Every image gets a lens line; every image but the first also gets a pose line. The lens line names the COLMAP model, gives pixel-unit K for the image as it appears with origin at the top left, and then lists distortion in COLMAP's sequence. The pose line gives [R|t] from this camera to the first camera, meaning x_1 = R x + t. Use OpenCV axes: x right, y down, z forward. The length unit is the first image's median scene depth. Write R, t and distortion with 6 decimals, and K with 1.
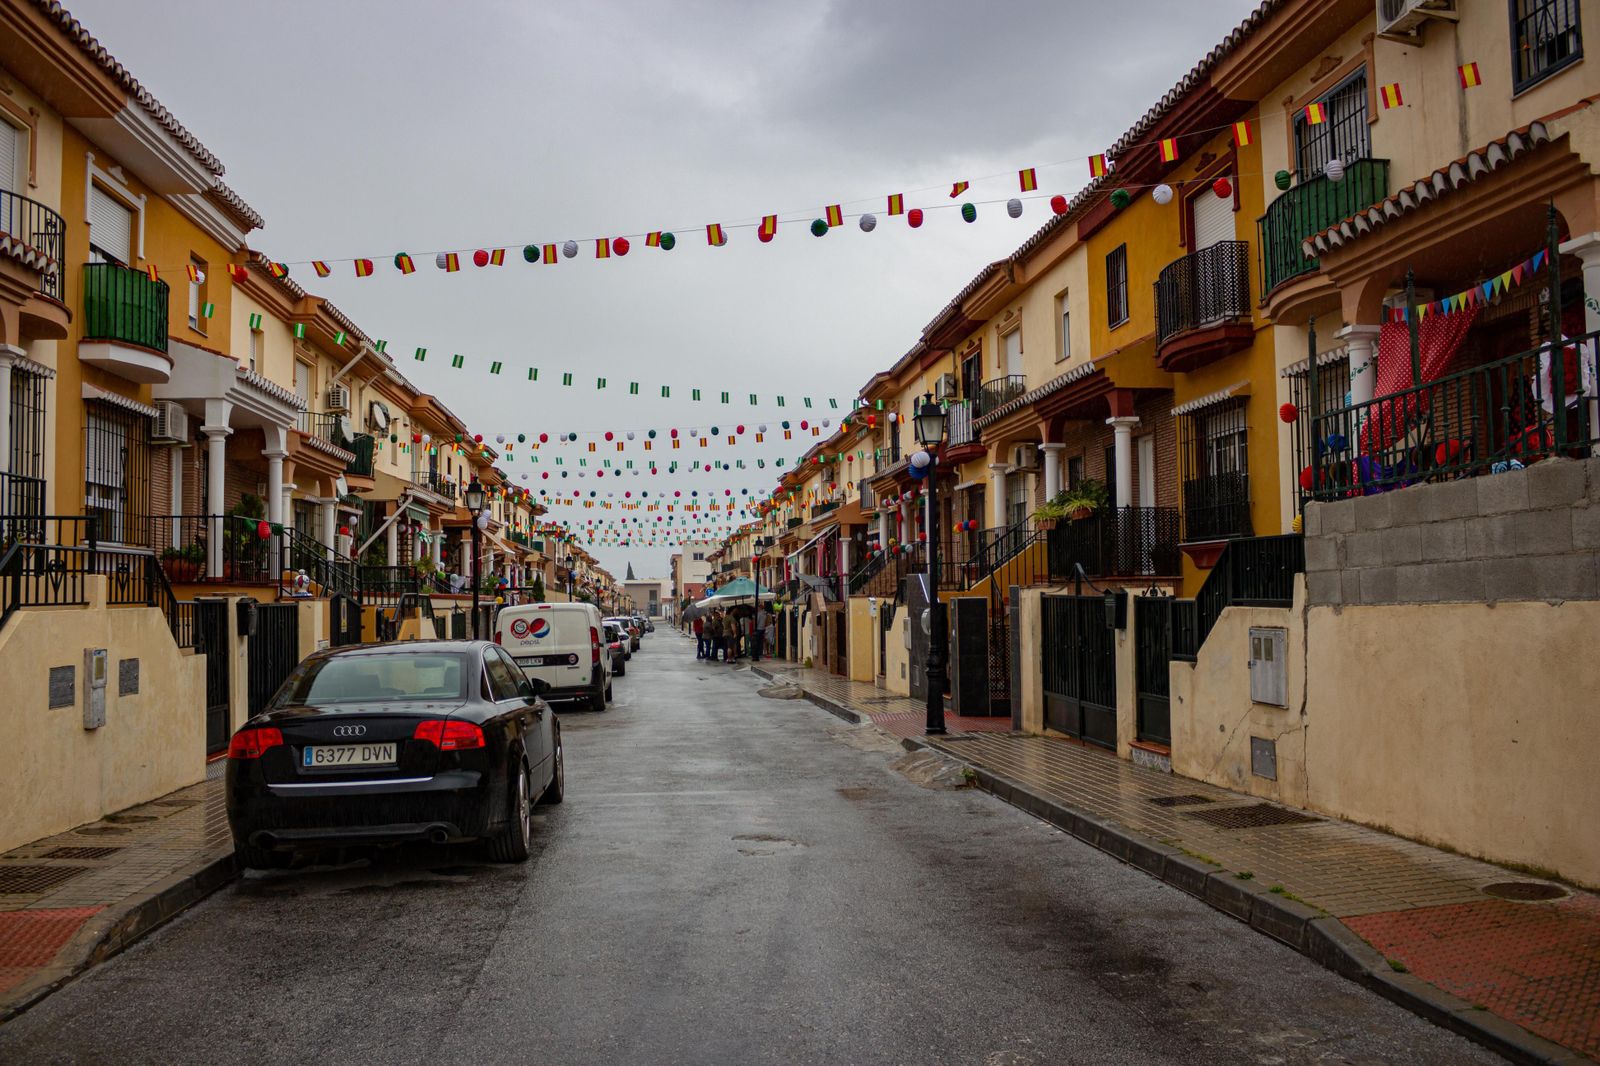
lens RADIAL K [[1296.7, 0, 800.0], [0, 1296.7, 533.0], [0, 0, 1]] dist [-0.080814, -0.001473]
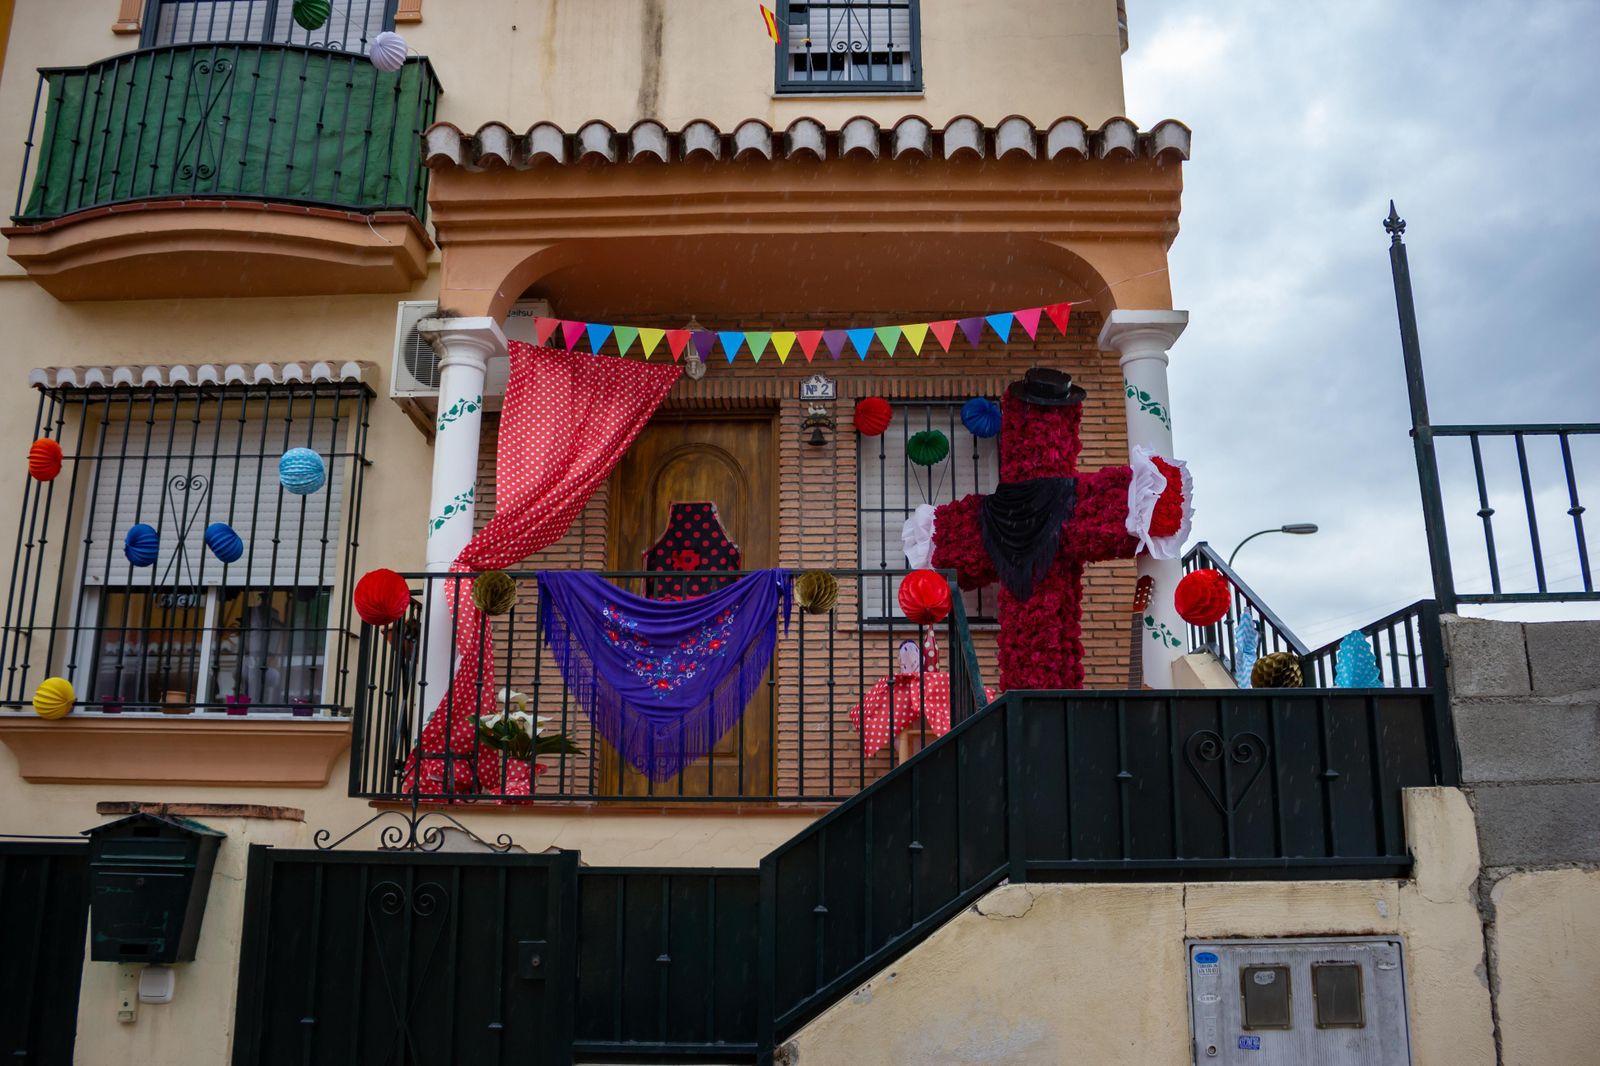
lens RADIAL K [[1296.7, 0, 800.0], [0, 1296.7, 533.0], [0, 0, 1]] dist [-0.080814, -0.001473]
pose [[0.145819, 0.252427, 0.956565, -0.032903], [-0.049044, 0.967556, -0.247851, 0.059241], [-0.988095, -0.010772, 0.153468, 1.088172]]
